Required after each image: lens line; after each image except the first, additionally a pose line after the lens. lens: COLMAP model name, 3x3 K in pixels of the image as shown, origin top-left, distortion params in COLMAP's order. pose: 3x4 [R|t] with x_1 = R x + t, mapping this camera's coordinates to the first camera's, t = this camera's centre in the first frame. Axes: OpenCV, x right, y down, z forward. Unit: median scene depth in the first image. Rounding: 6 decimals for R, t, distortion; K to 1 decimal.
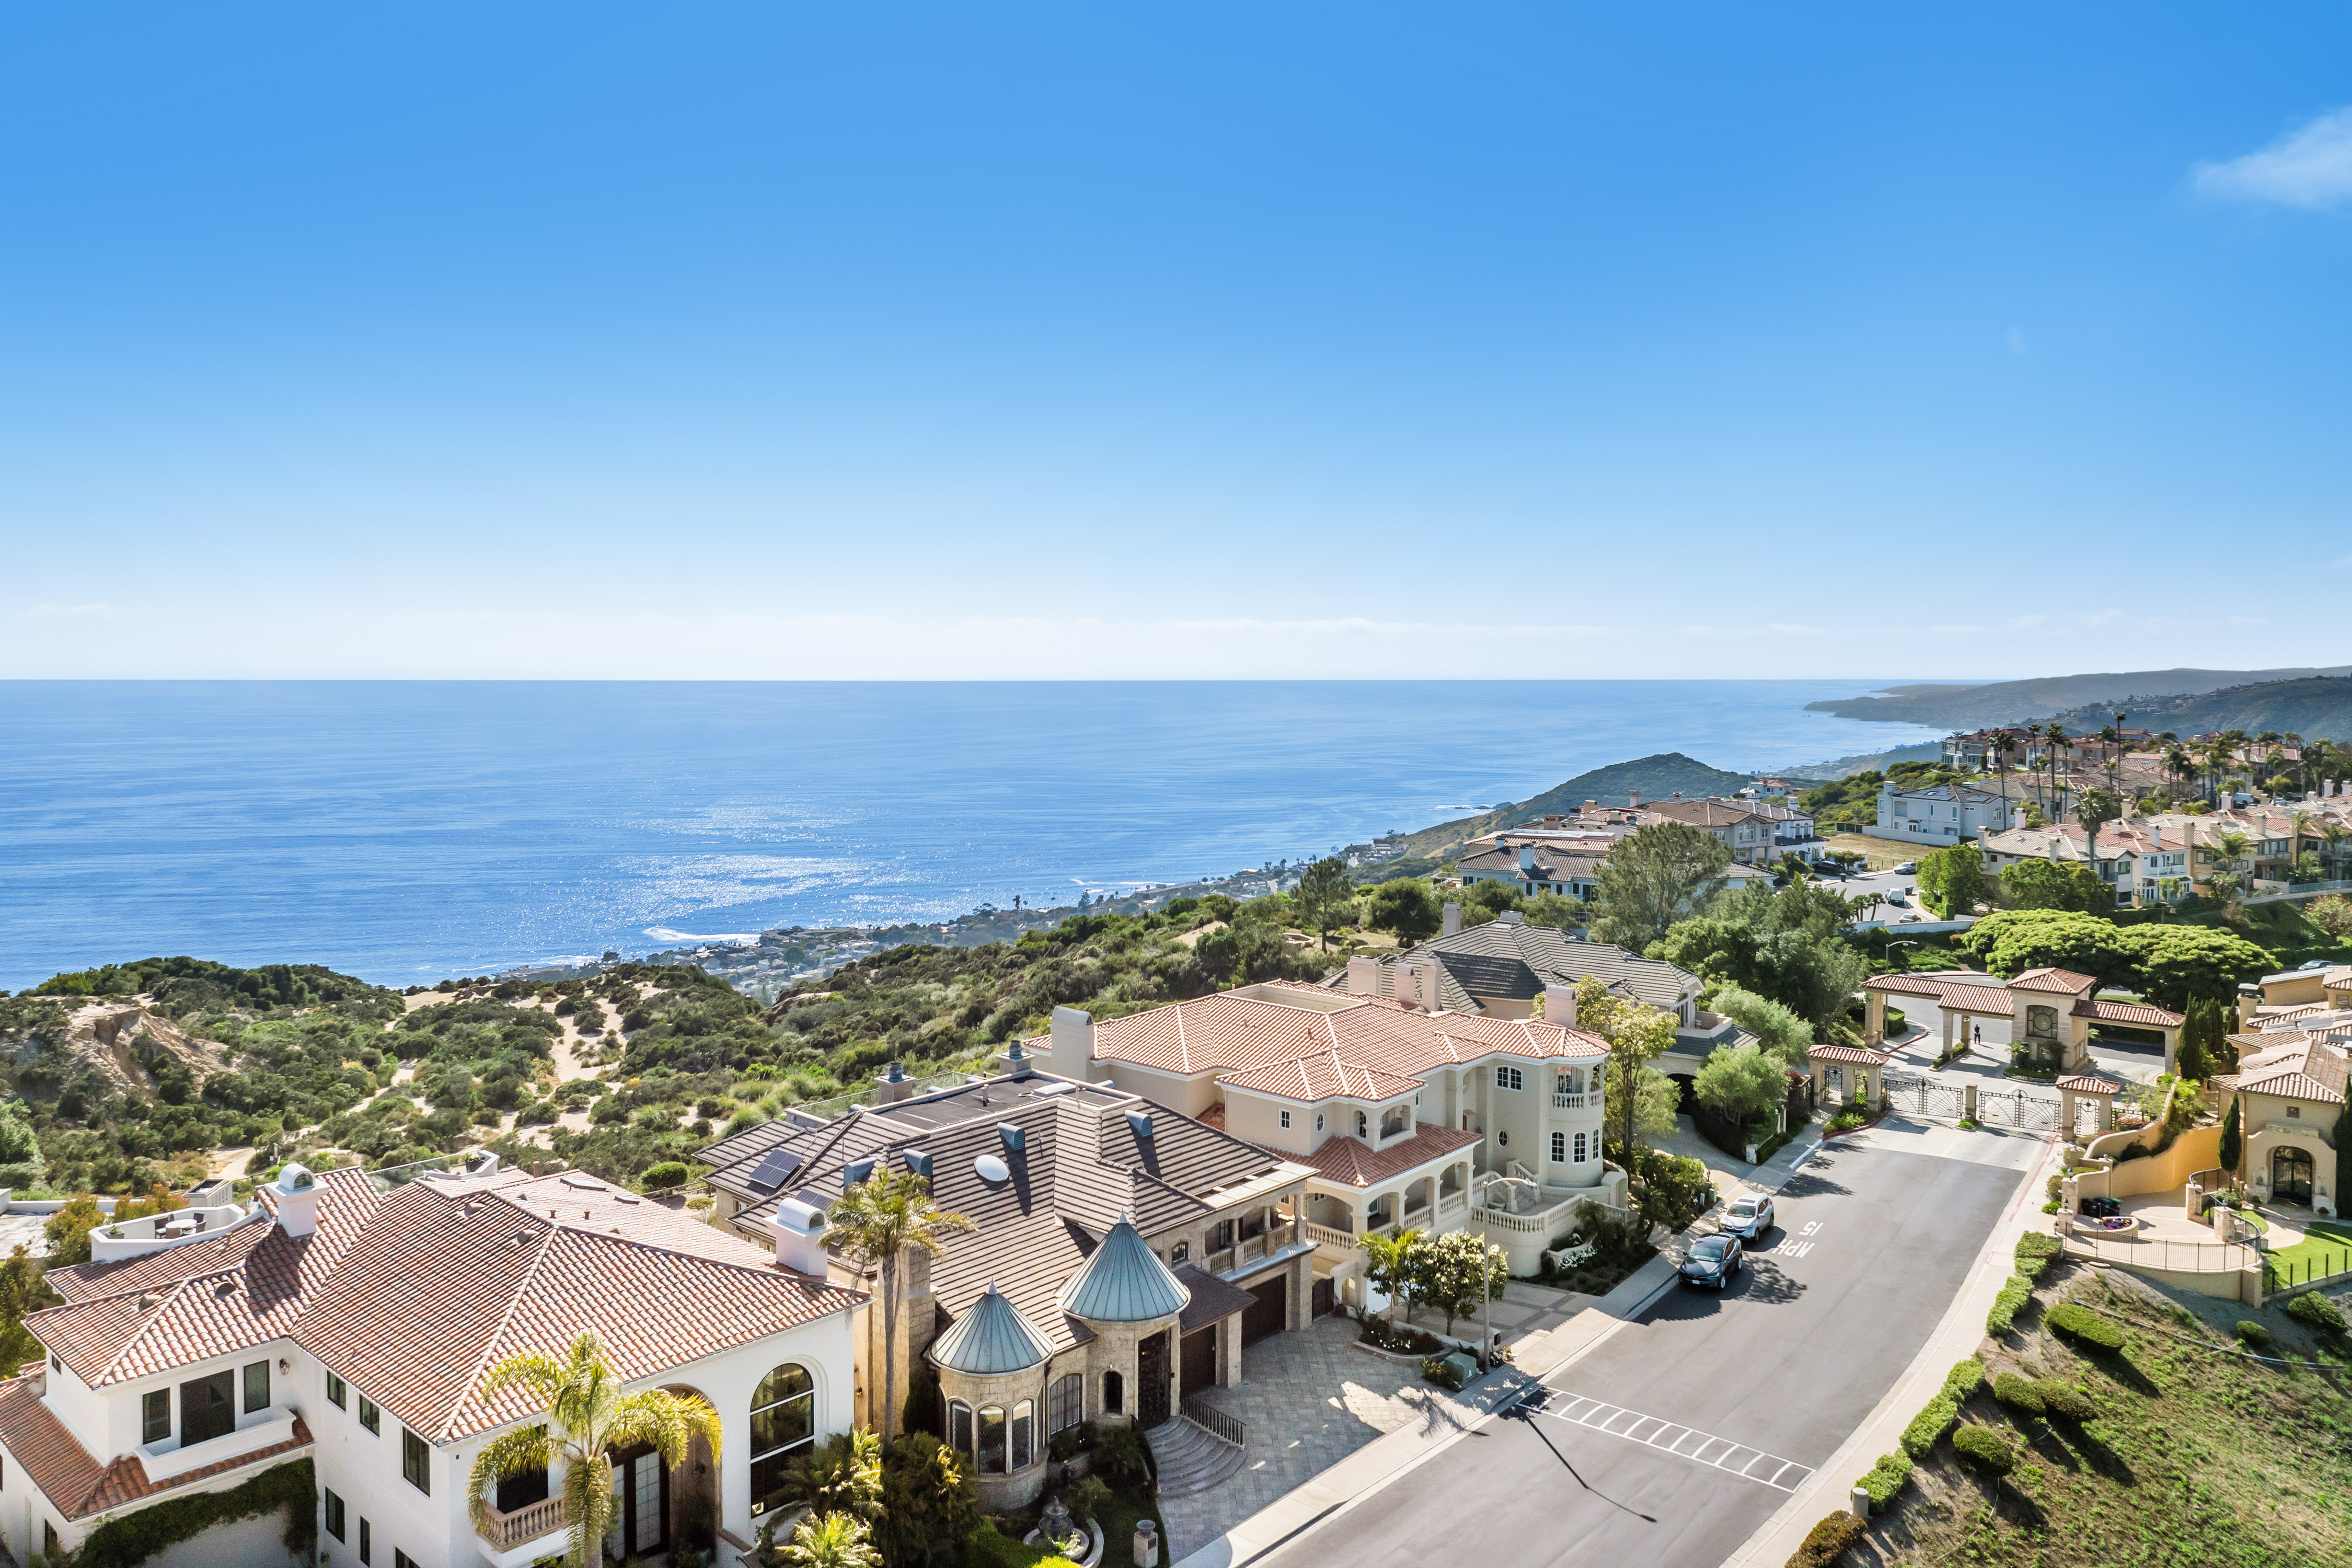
lens RADIAL K [[1599.3, 0, 1176.0], [0, 1599.3, 784.0], [0, 0, 1]] dist [-0.028513, 0.000273]
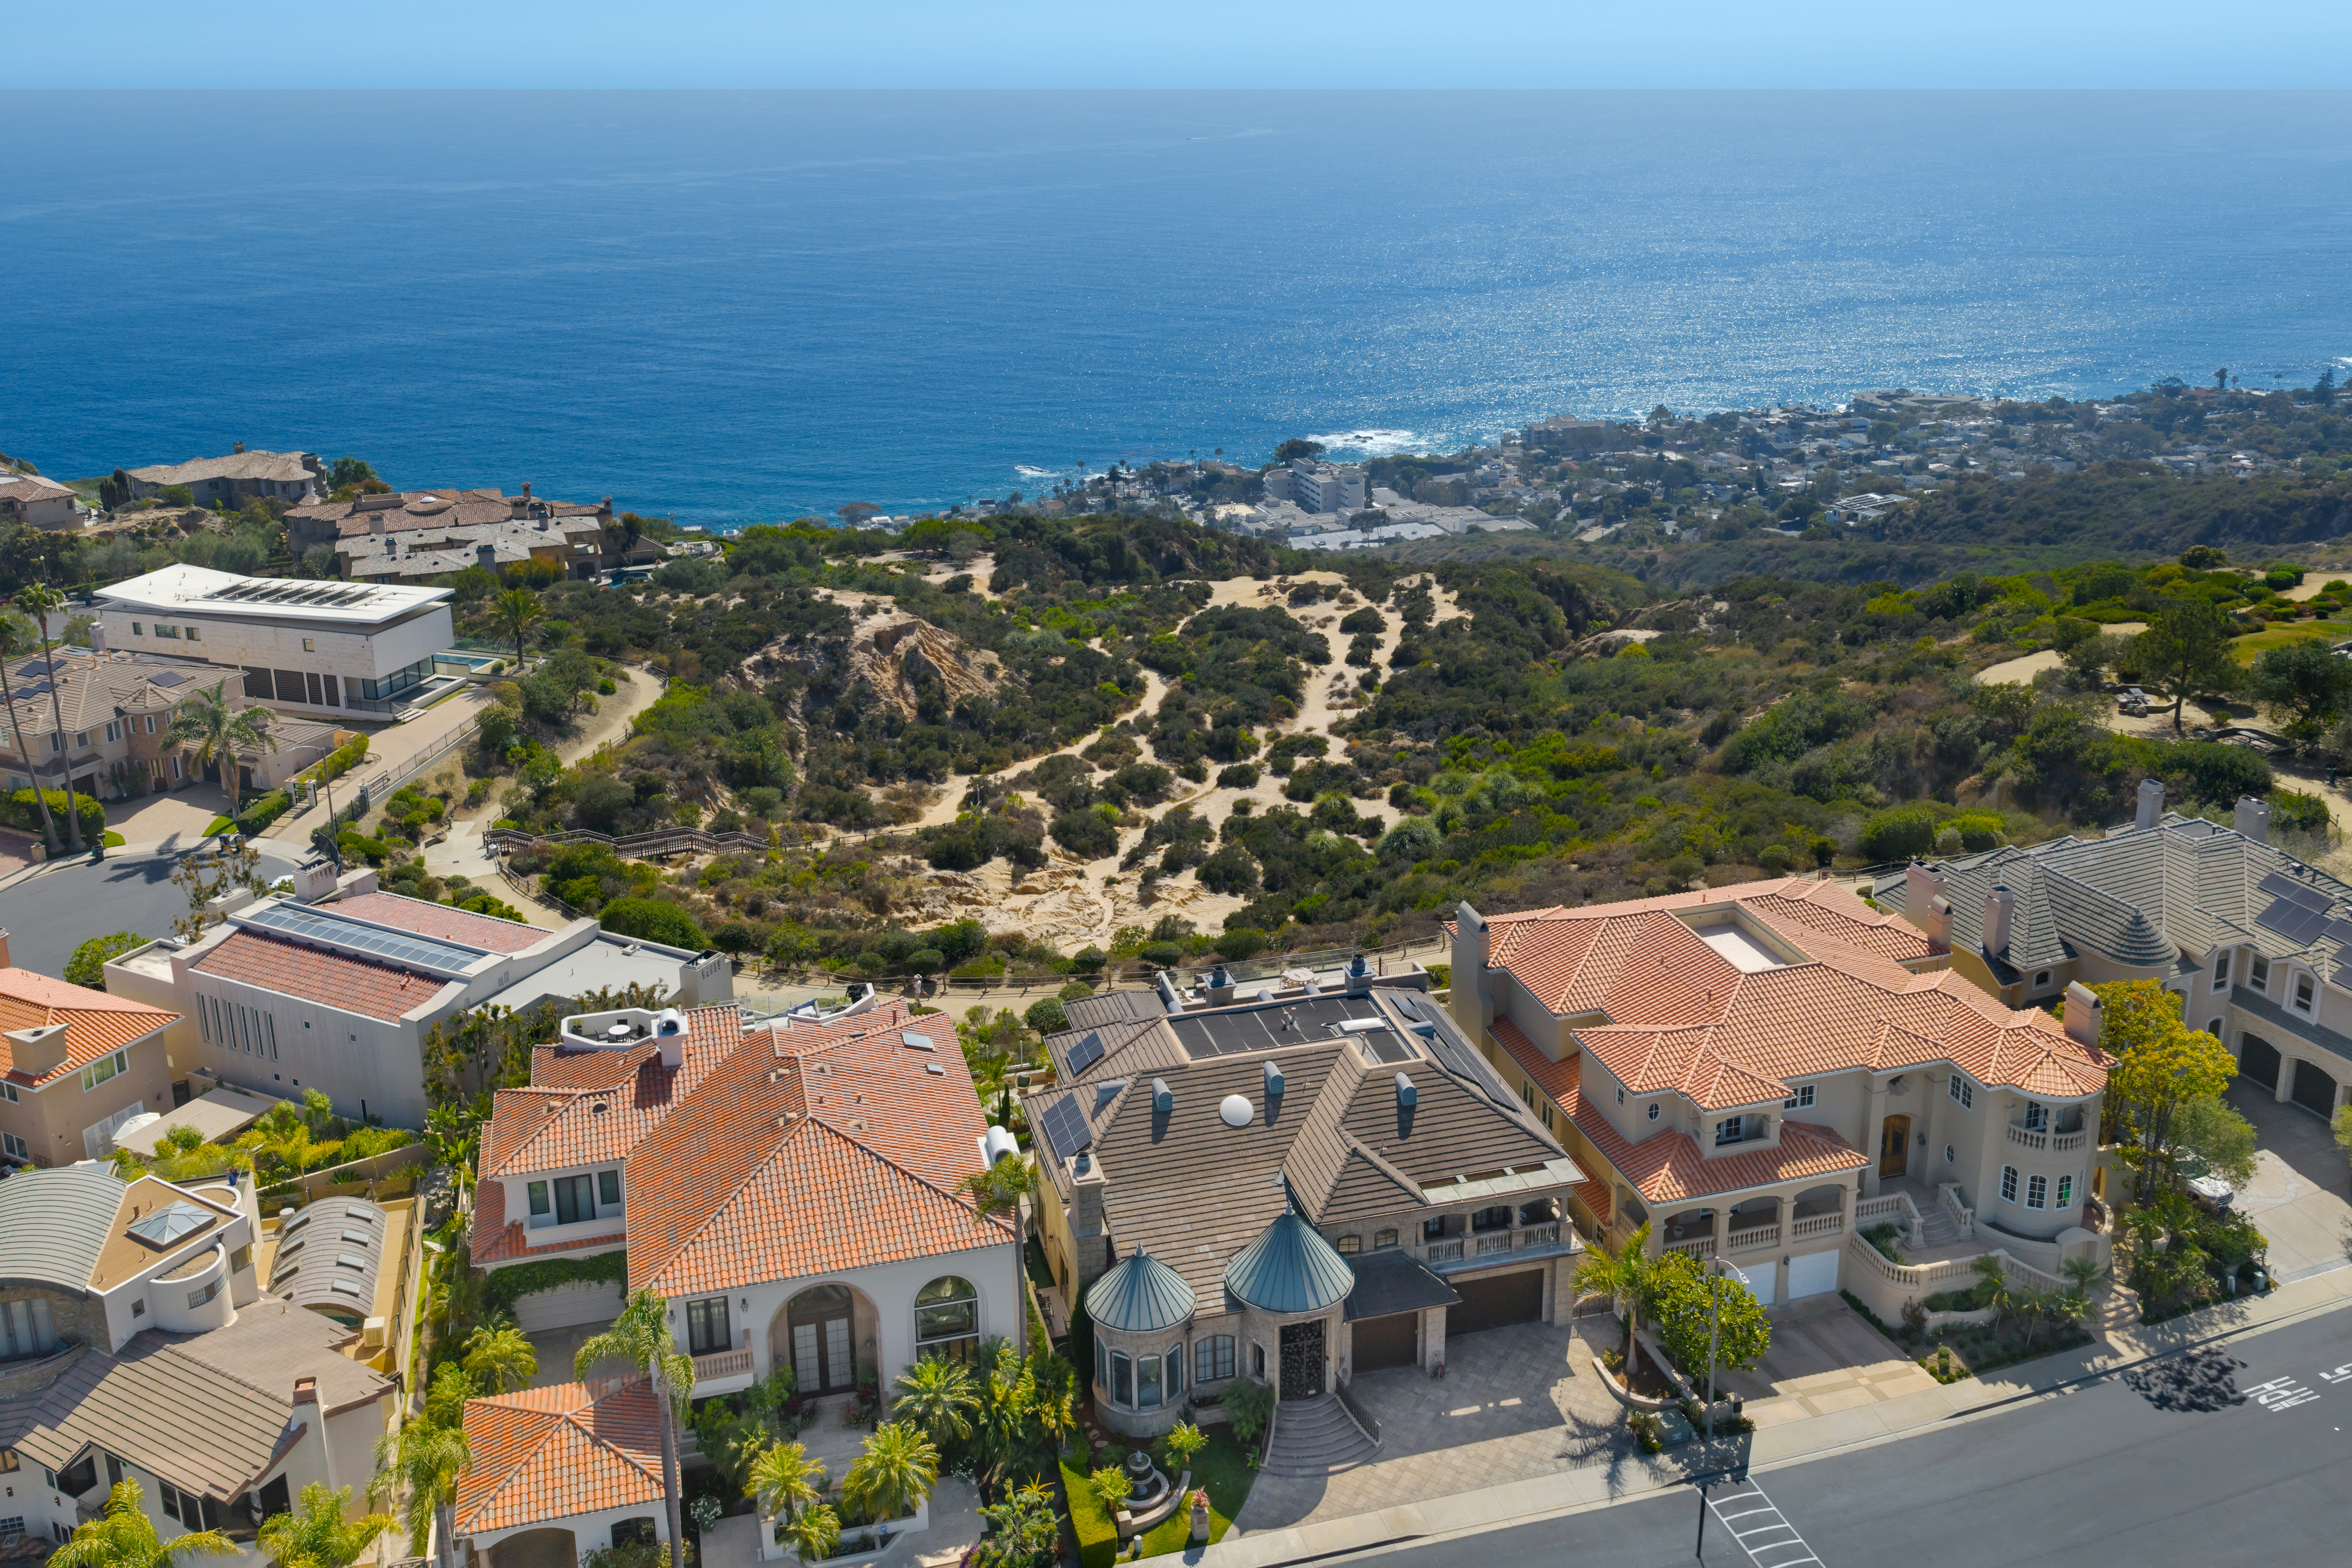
lens RADIAL K [[1928.2, 0, 1181.7], [0, 1928.2, 847.4], [0, 0, 1]] dist [0.040538, -0.050802]
pose [[0.843123, 0.182113, -0.505943, 0.433069], [-0.015664, 0.948822, 0.315424, -0.299283], [0.537493, -0.258016, 0.802826, 0.016910]]
